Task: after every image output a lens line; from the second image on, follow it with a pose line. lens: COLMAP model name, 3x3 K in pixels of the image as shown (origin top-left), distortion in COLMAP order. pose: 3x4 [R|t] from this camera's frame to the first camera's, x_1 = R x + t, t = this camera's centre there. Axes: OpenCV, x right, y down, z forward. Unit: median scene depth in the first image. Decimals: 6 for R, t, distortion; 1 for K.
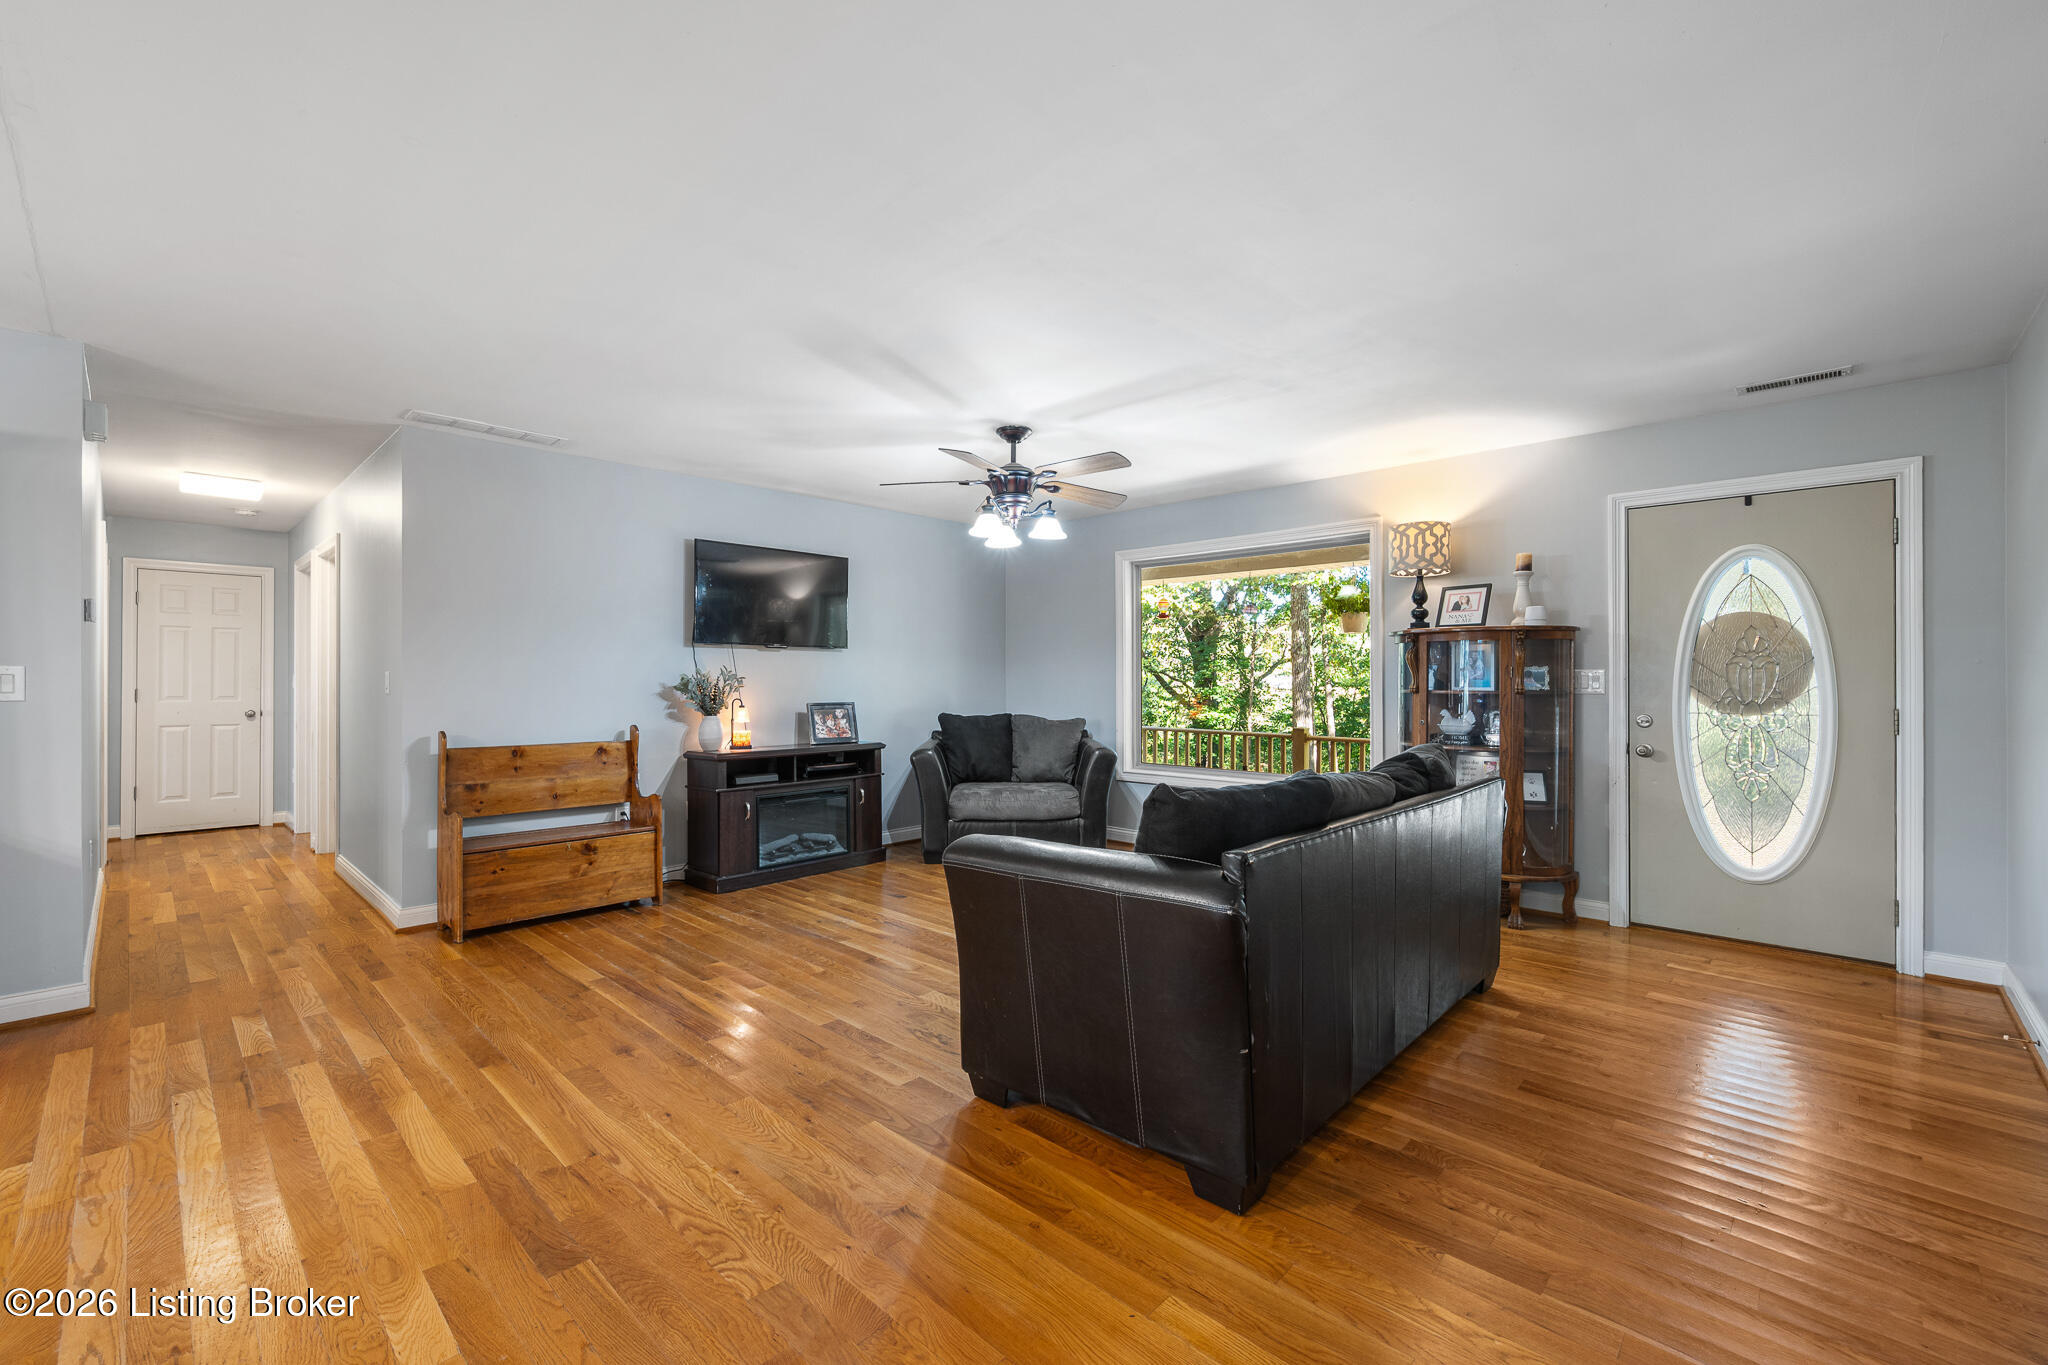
lens RADIAL K [[864.3, 0, 1032.7], [0, 864.3, 677.8], [0, 0, 1]] dist [0.001906, -0.001160]
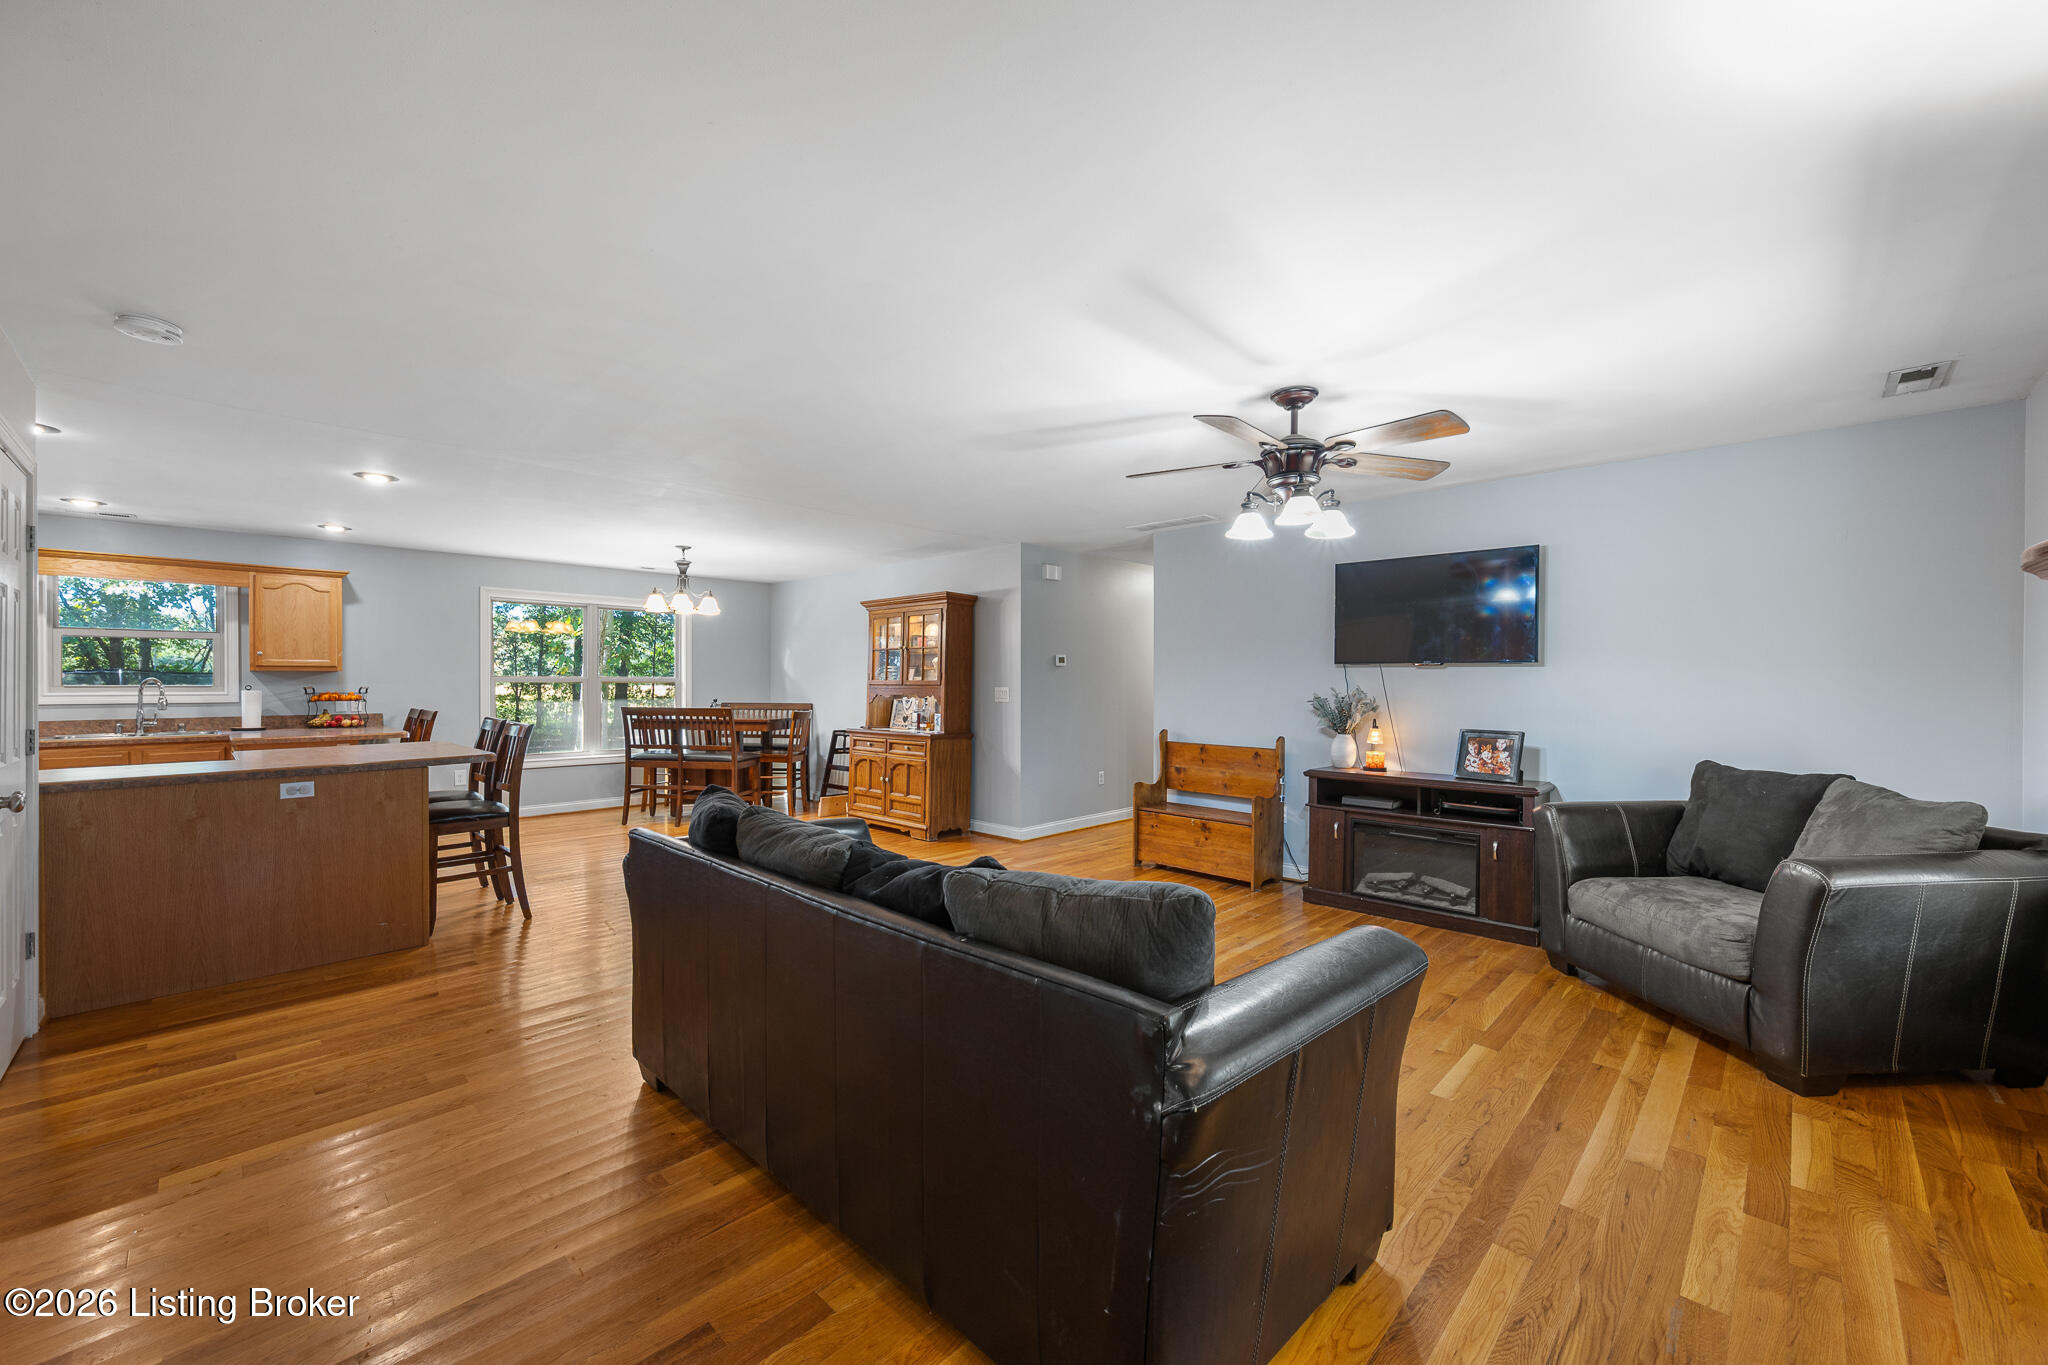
lens RADIAL K [[799.6, 0, 1011.5], [0, 799.6, 692.3], [0, 0, 1]] dist [-0.001570, -0.000554]
pose [[-0.029385, 0.016699, -0.999429, 0.677266], [-0.000924, 0.999860, 0.016734, -0.024898], [0.999568, 0.001415, -0.029366, 0.719674]]
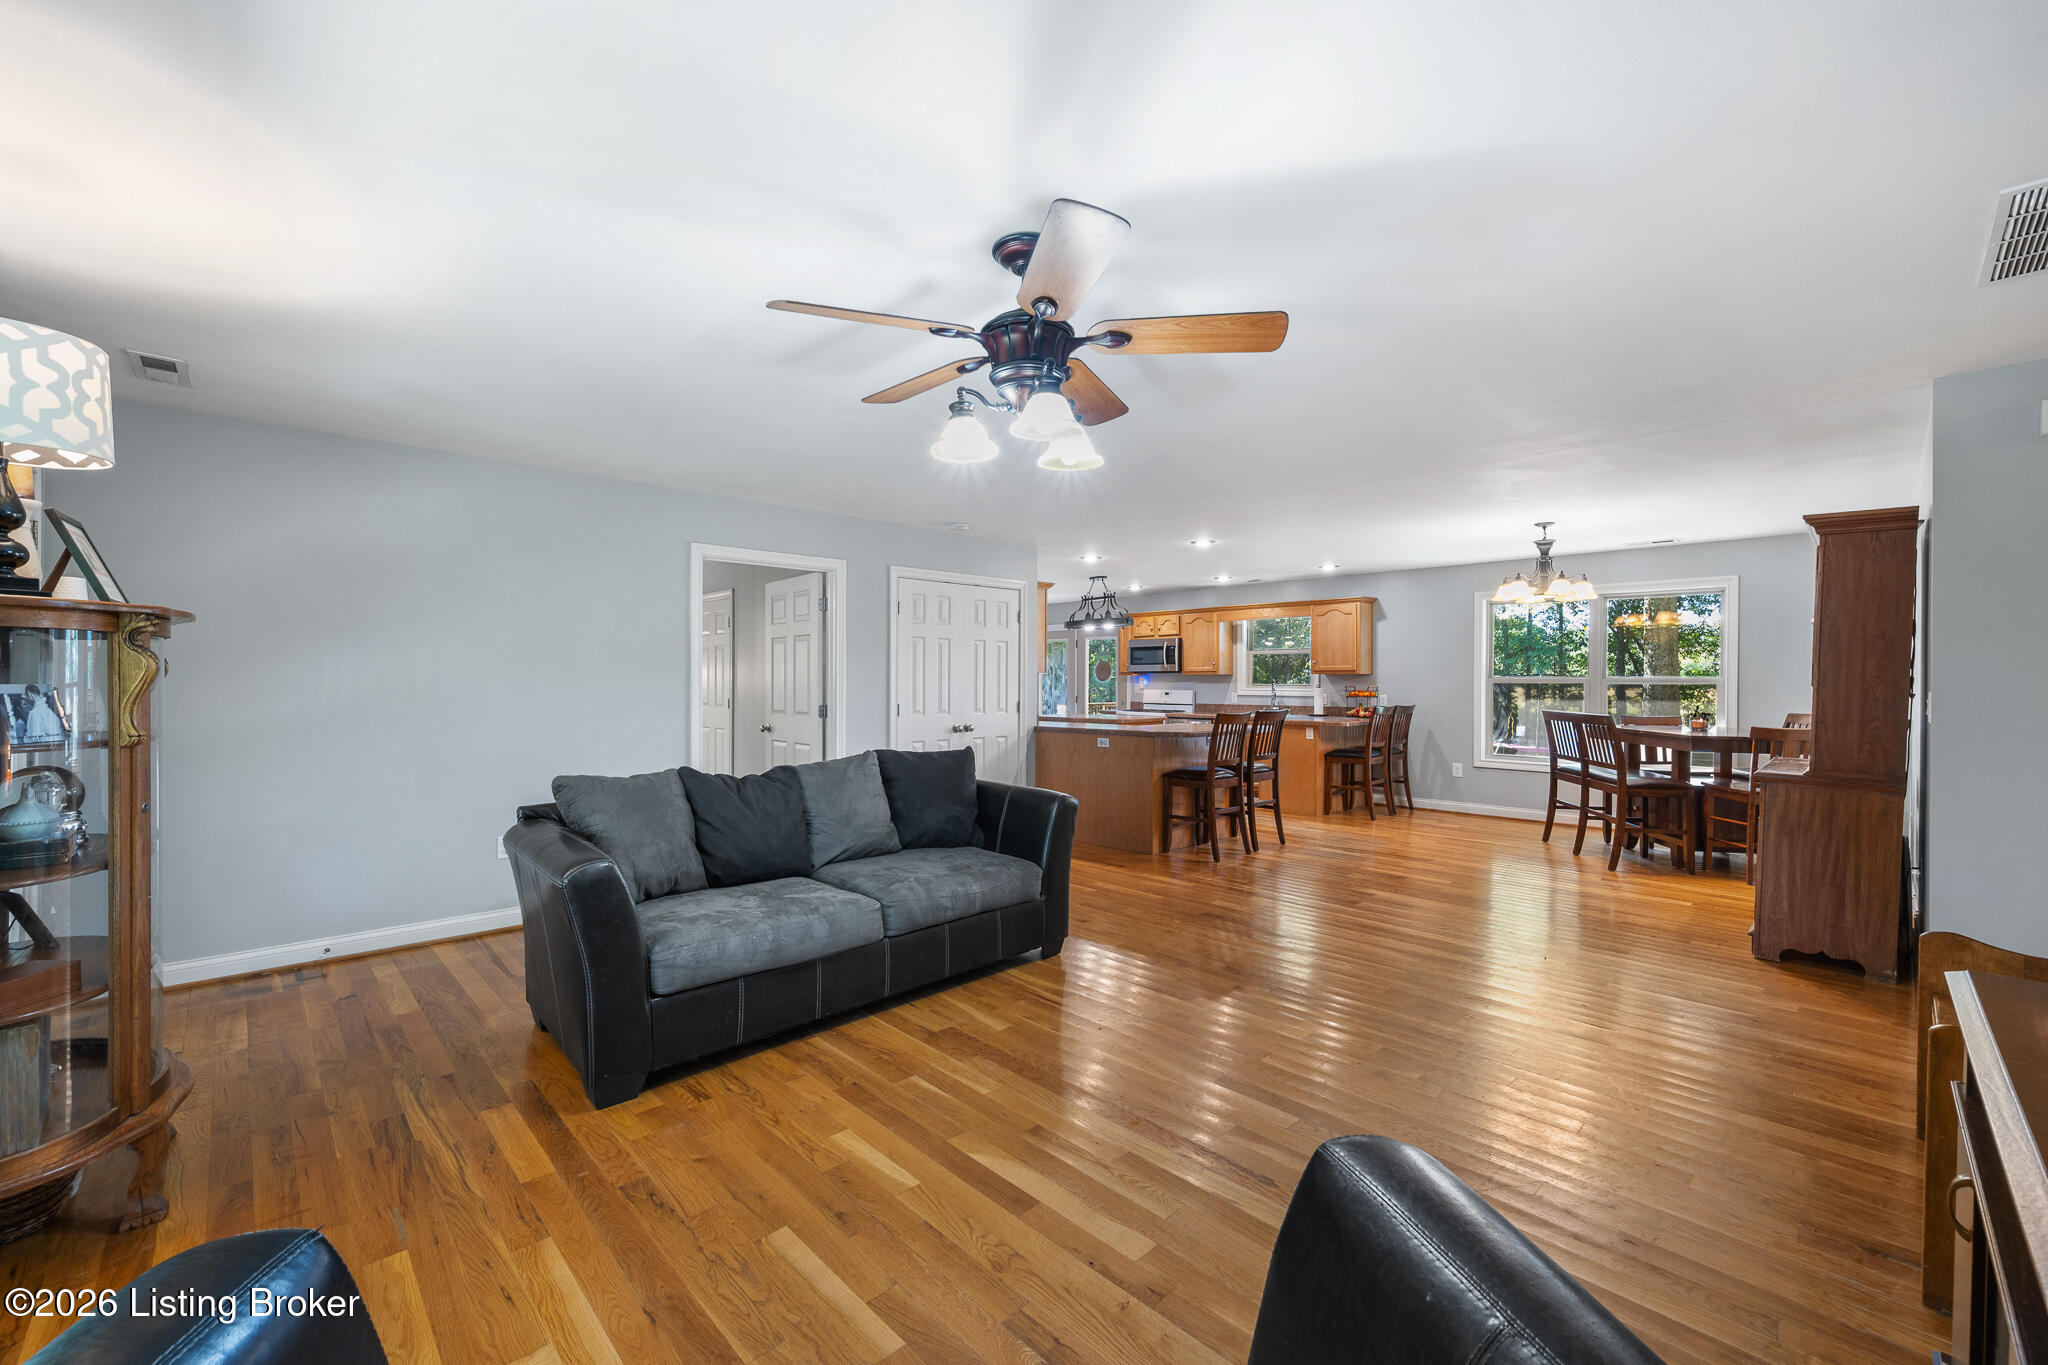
lens RADIAL K [[819.6, 0, 1020.0], [0, 819.6, 690.4], [0, 0, 1]] dist [-0.008741, -0.000029]
pose [[-0.998252, -0.002071, 0.059073, -0.047297], [-0.001567, 0.999962, 0.008574, -0.015583], [-0.059088, 0.008467, -0.998217, 1.423244]]
